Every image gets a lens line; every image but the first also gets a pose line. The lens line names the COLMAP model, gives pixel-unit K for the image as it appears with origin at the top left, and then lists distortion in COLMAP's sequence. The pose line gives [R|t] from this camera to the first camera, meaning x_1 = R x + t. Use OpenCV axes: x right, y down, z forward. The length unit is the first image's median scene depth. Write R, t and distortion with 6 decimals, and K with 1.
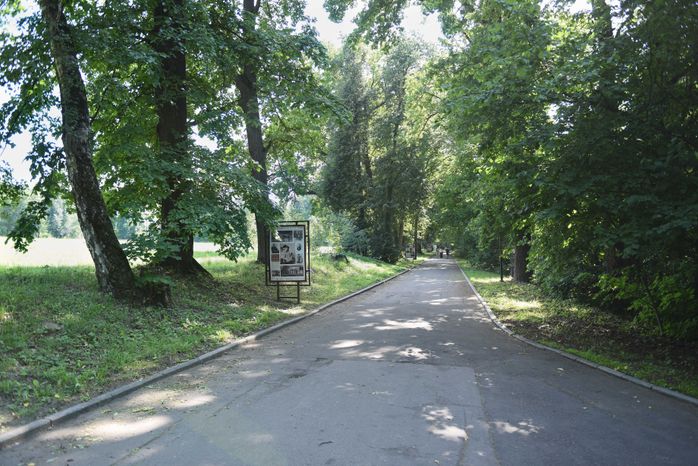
lens RADIAL K [[524.4, 0, 349.0], [0, 524.4, 233.0], [0, 0, 1]] dist [-0.000149, -0.000036]
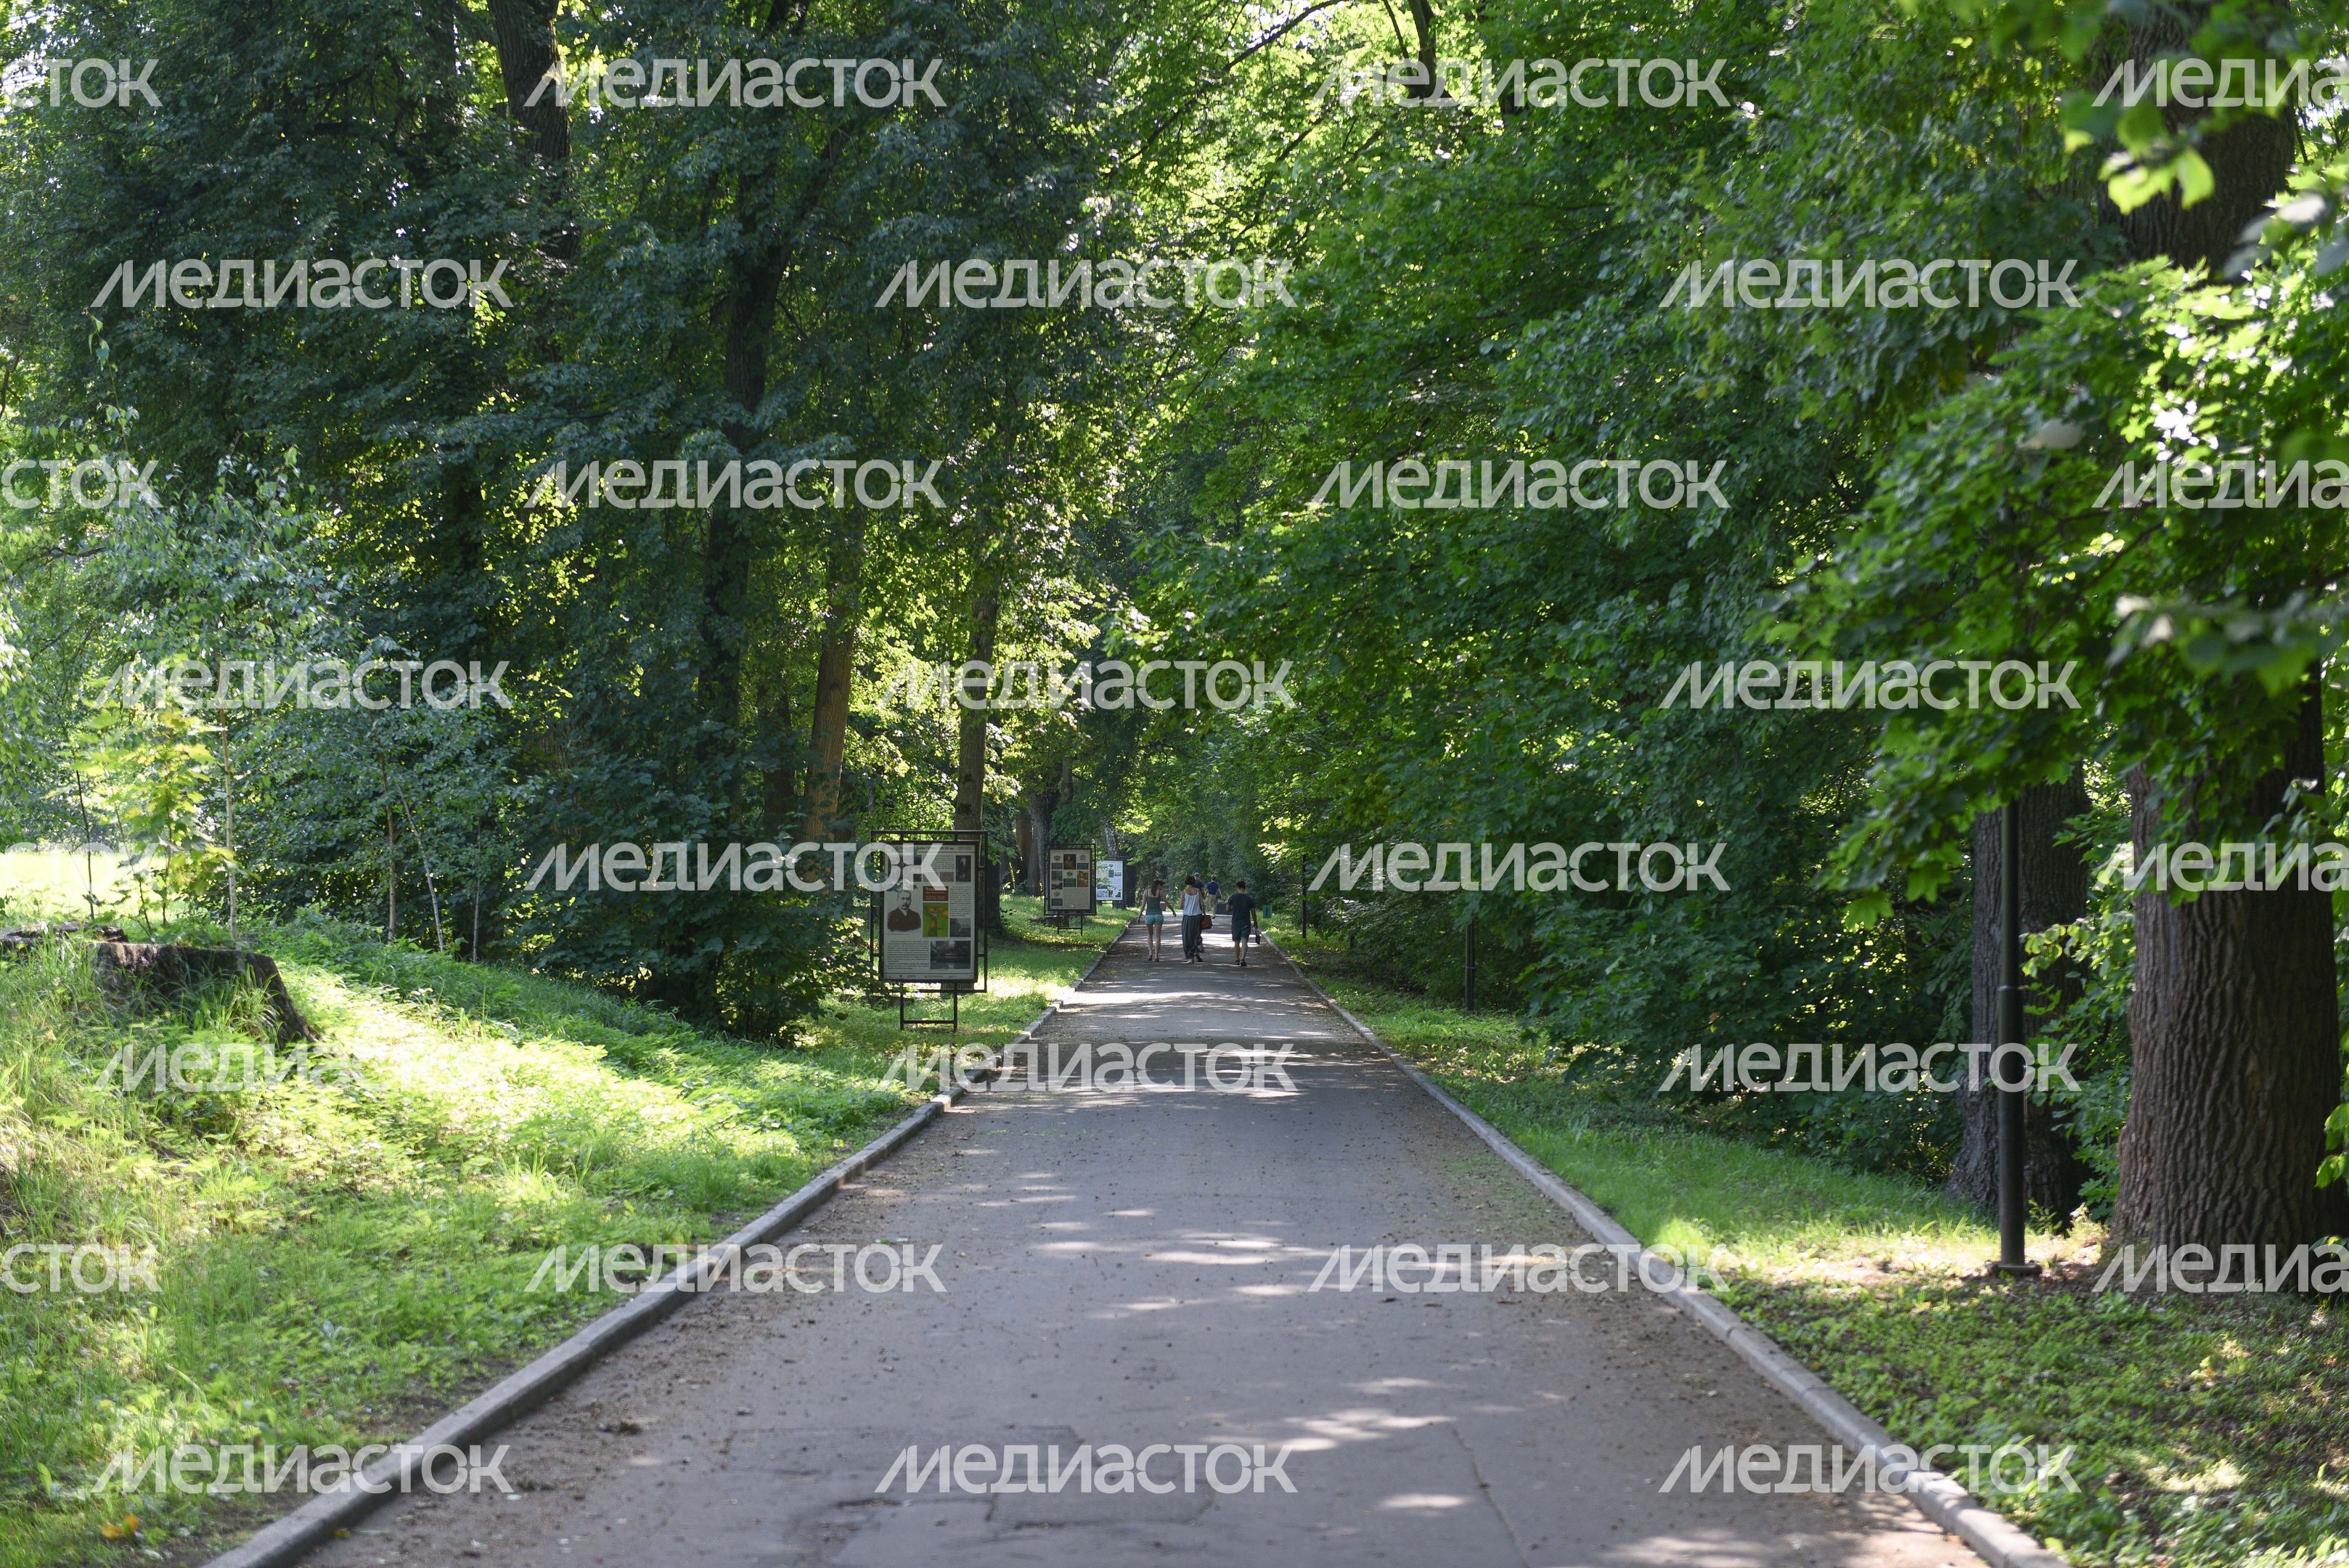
lens RADIAL K [[4790.6, 0, 1173.8], [0, 4790.6, 784.6], [0, 0, 1]] dist [0.020583, 0.013927]
pose [[0.984325, 0.023934, 0.174734, 0.001166], [-0.025395, 0.999659, 0.006129, 0.003347], [-0.174528, -0.010471, 0.984597, 0.110045]]
